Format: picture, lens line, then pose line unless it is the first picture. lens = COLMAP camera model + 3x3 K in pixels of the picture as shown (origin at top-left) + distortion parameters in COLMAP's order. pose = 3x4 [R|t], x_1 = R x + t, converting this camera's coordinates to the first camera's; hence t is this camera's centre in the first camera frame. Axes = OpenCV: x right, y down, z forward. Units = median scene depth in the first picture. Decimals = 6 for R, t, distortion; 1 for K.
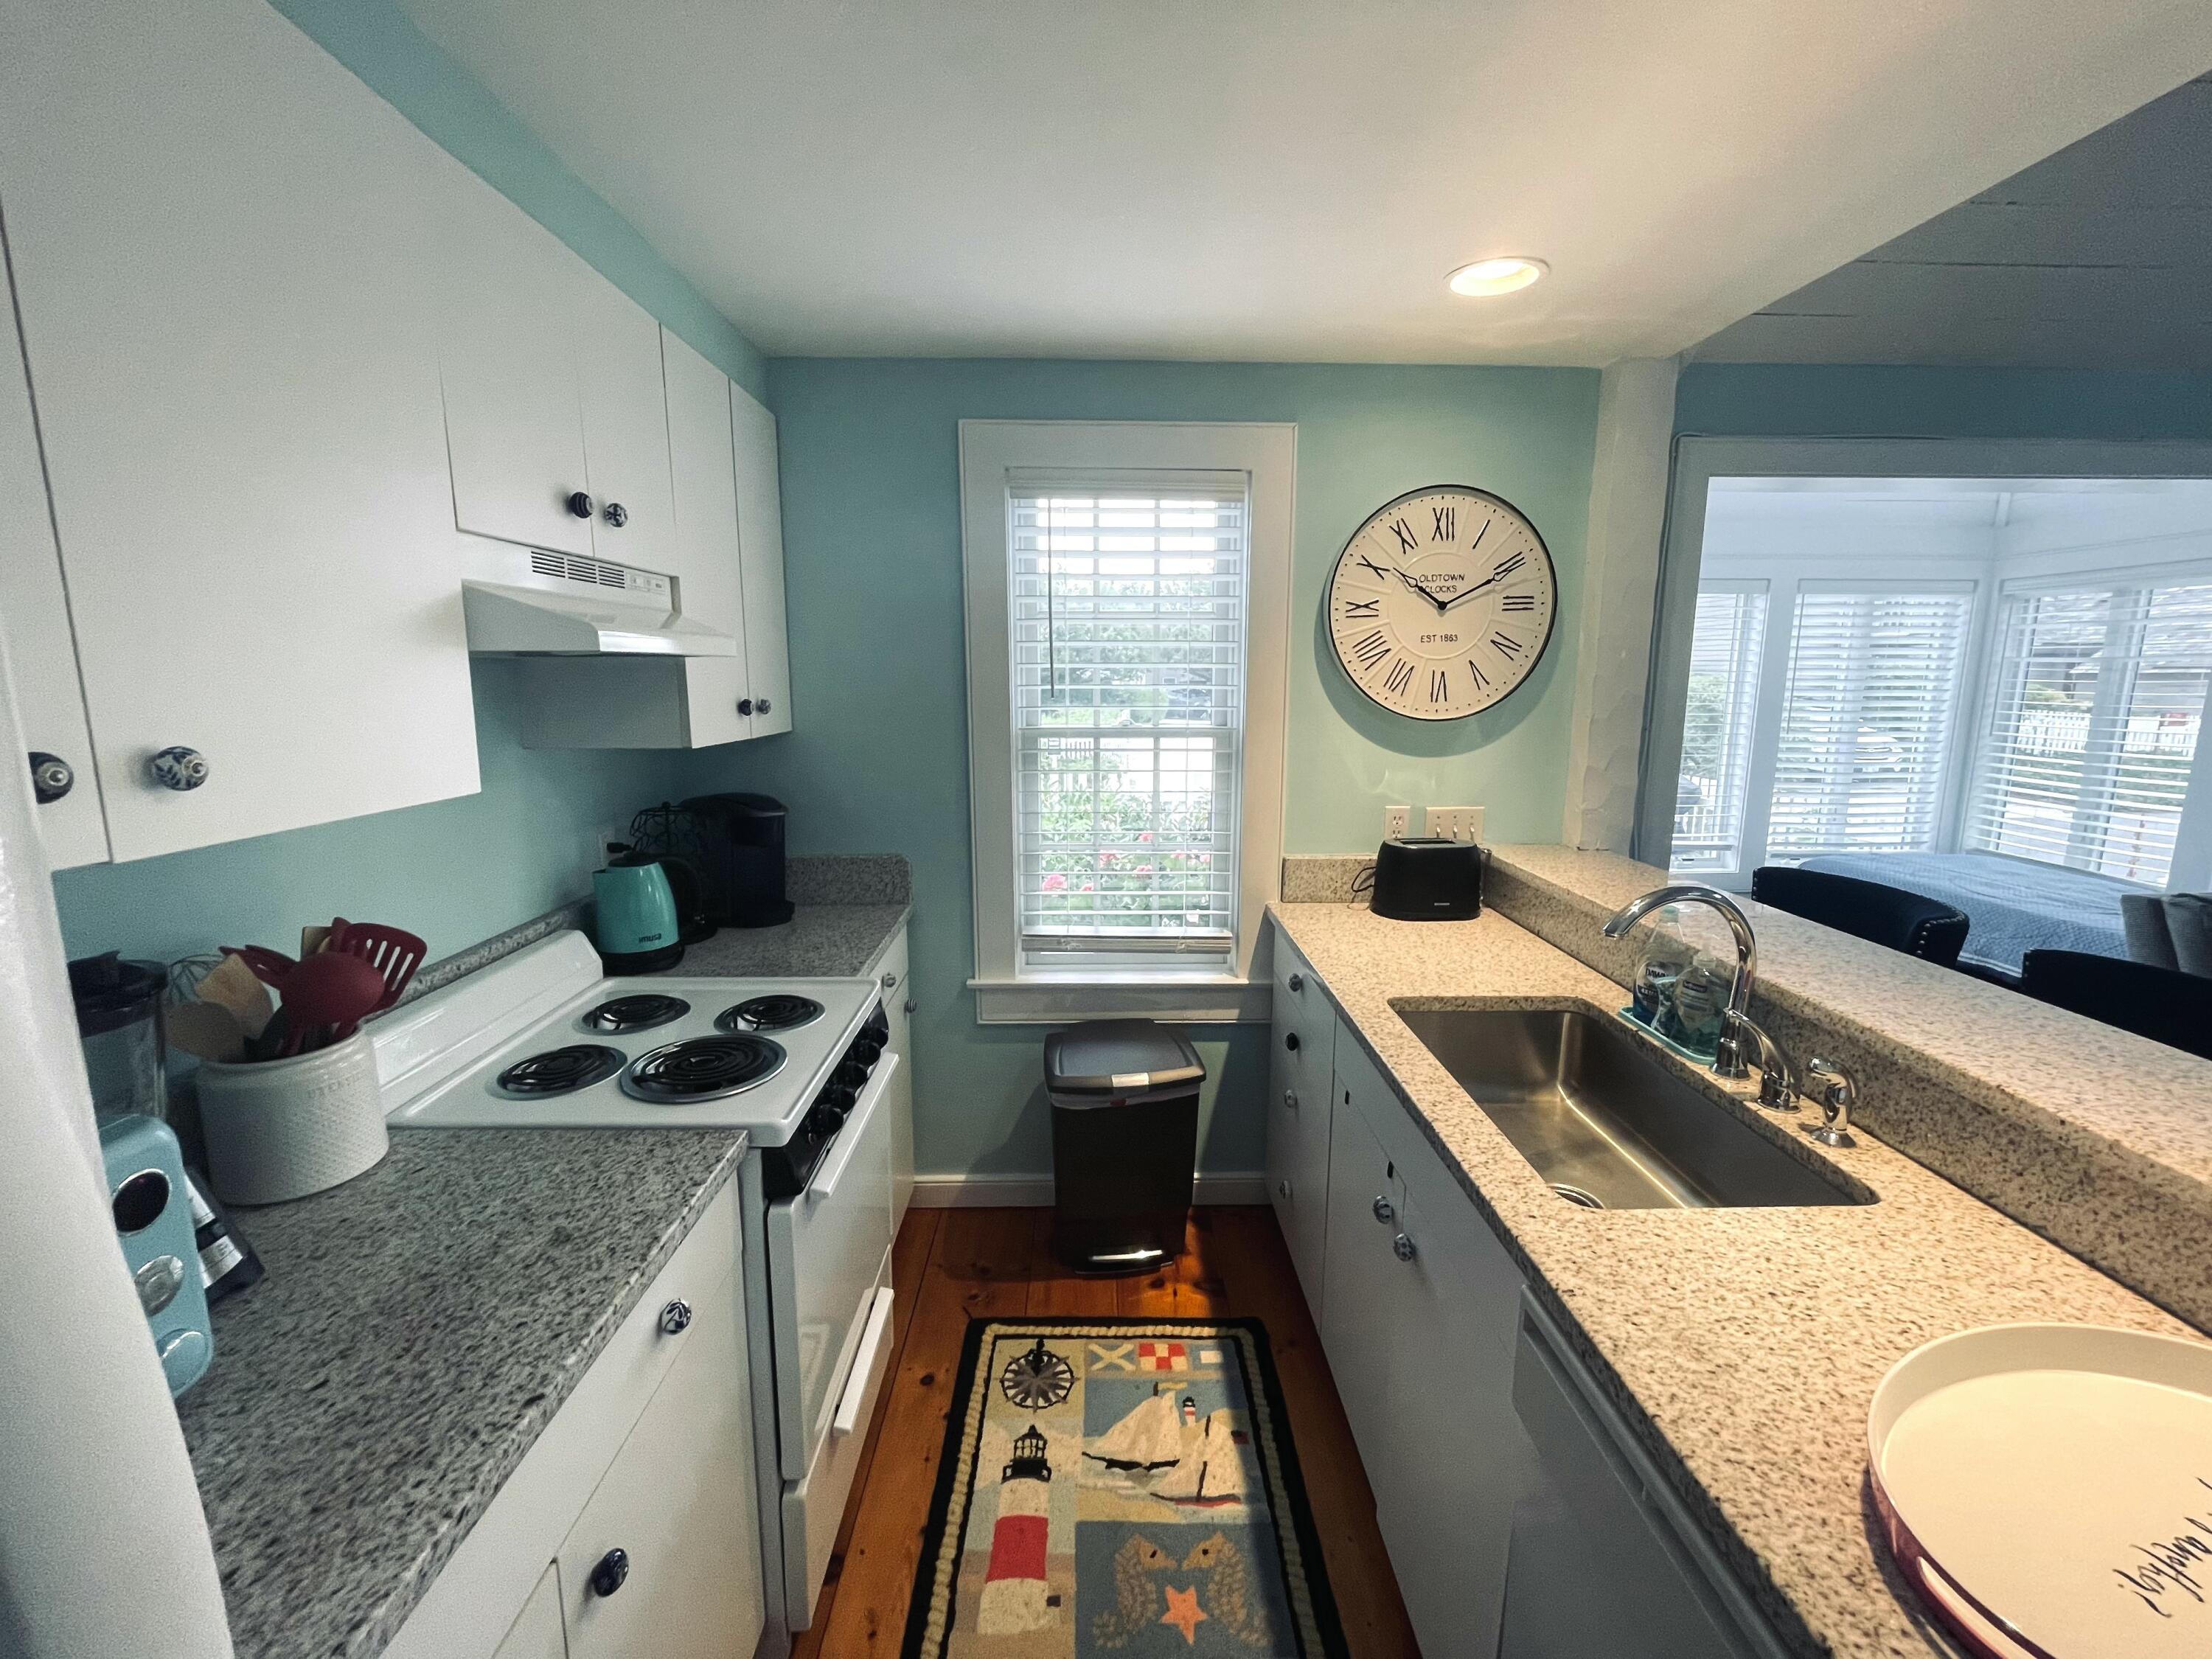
lens RADIAL K [[894.4, 0, 1114.6], [0, 894.4, 827.6], [0, 0, 1]] dist [-0.003342, 0.000100]
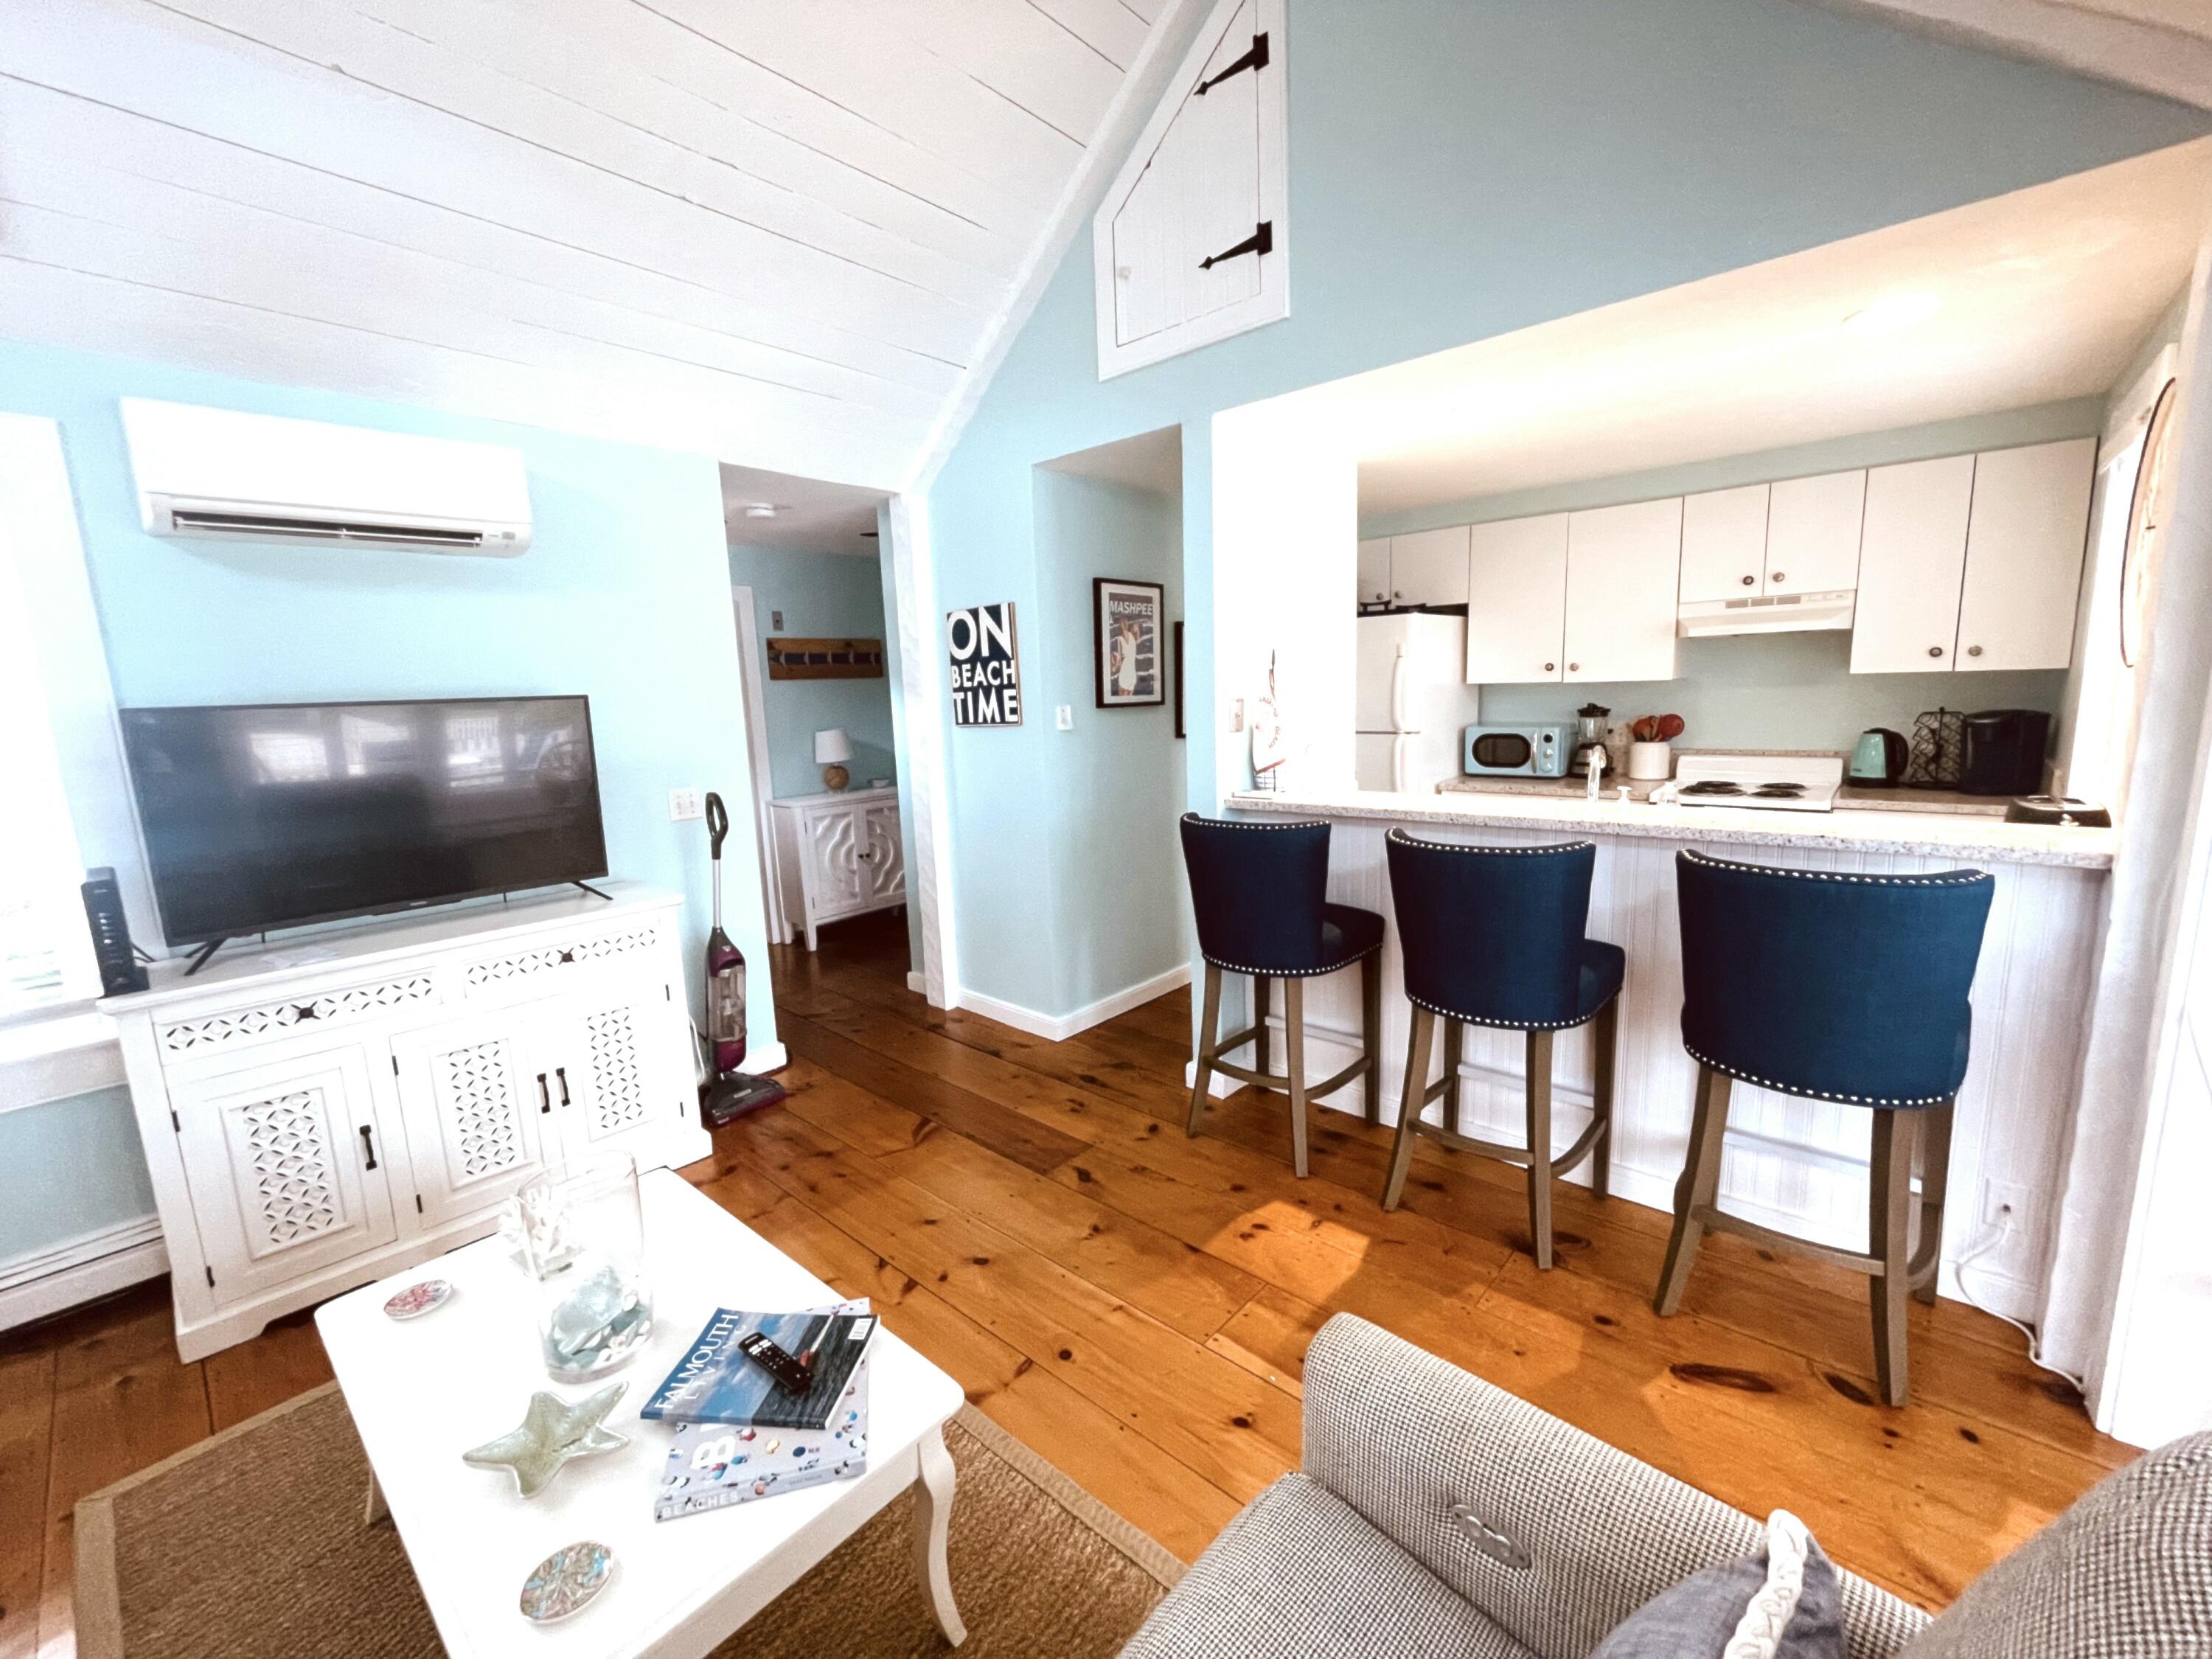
lens RADIAL K [[894.4, 0, 1107.3], [0, 894.4, 828.2], [0, 0, 1]] dist [-0.003342, 0.000100]
pose [[-0.687959, 0.140781, -0.711965, 1.669436], [-0.085878, 0.958322, 0.272477, -0.122571], [0.720651, 0.248595, -0.647196, 0.907739]]
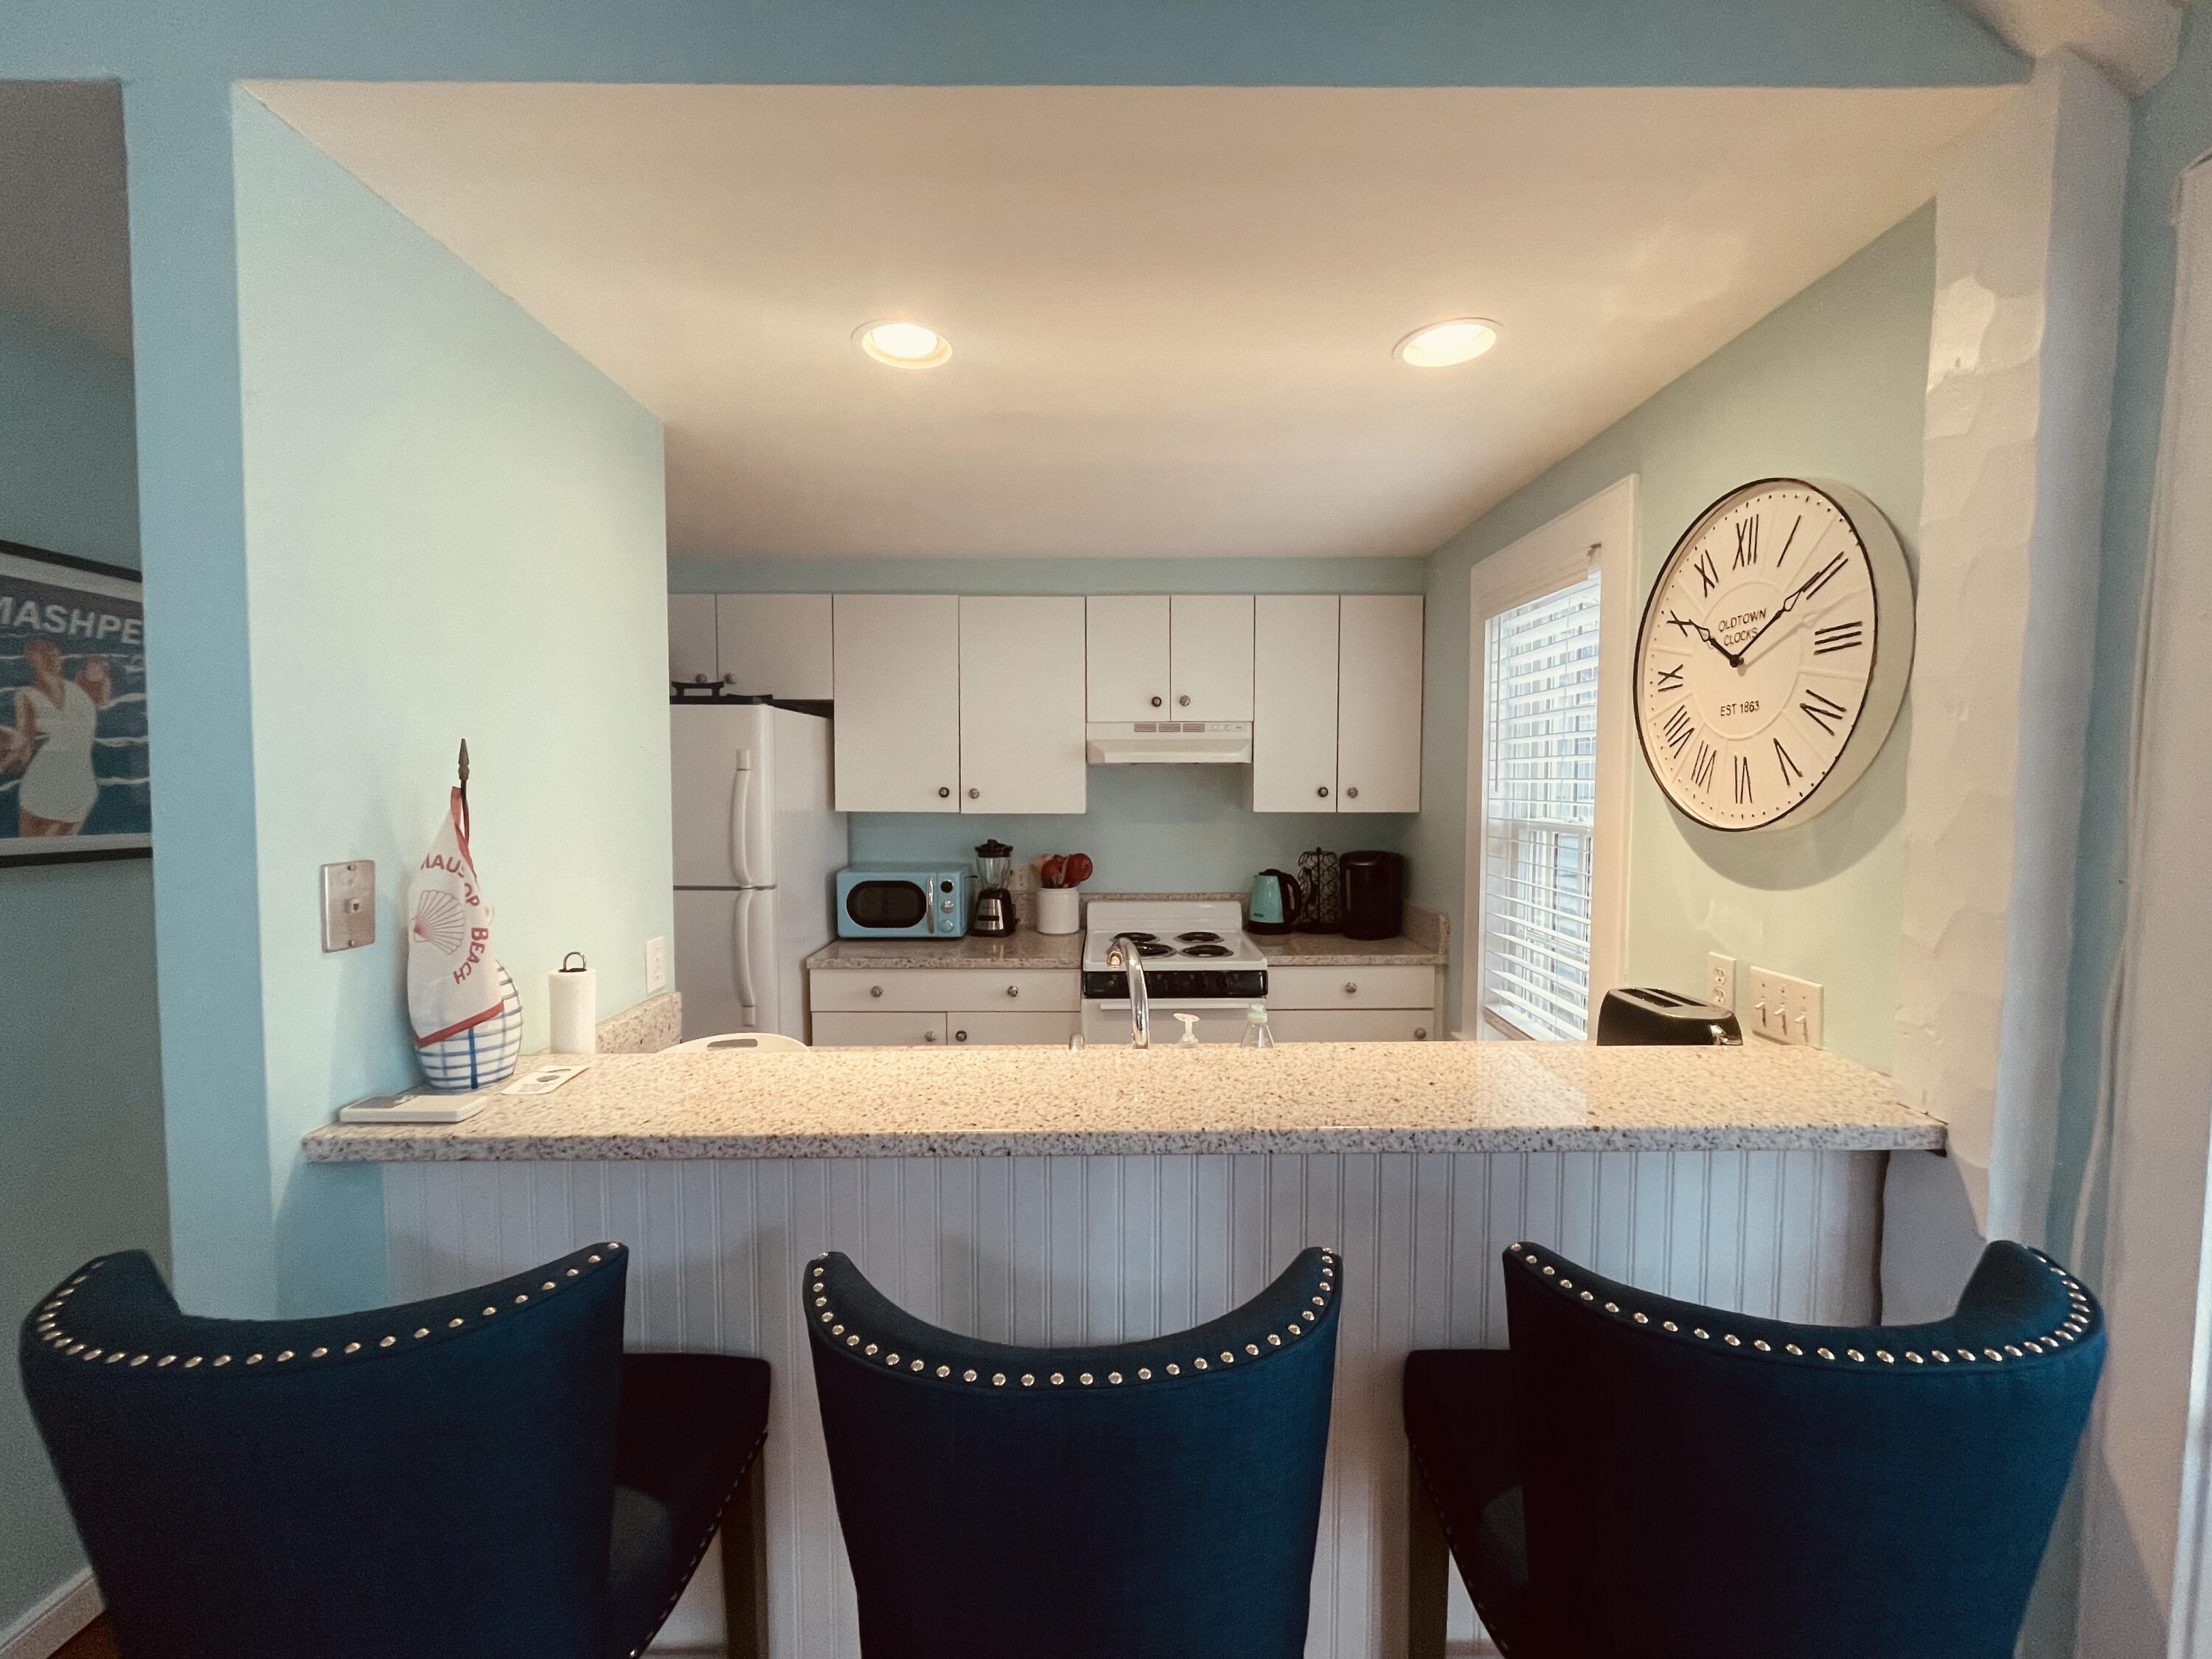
lens RADIAL K [[894.4, 0, 1113.5], [0, 894.4, 827.1], [0, 0, 1]] dist [-0.003342, 0.000100]
pose [[-0.019464, 0.049862, -0.998566, 1.057848], [-0.168829, 0.984250, 0.052438, -0.081076], [0.985453, 0.169607, -0.010739, 0.568091]]
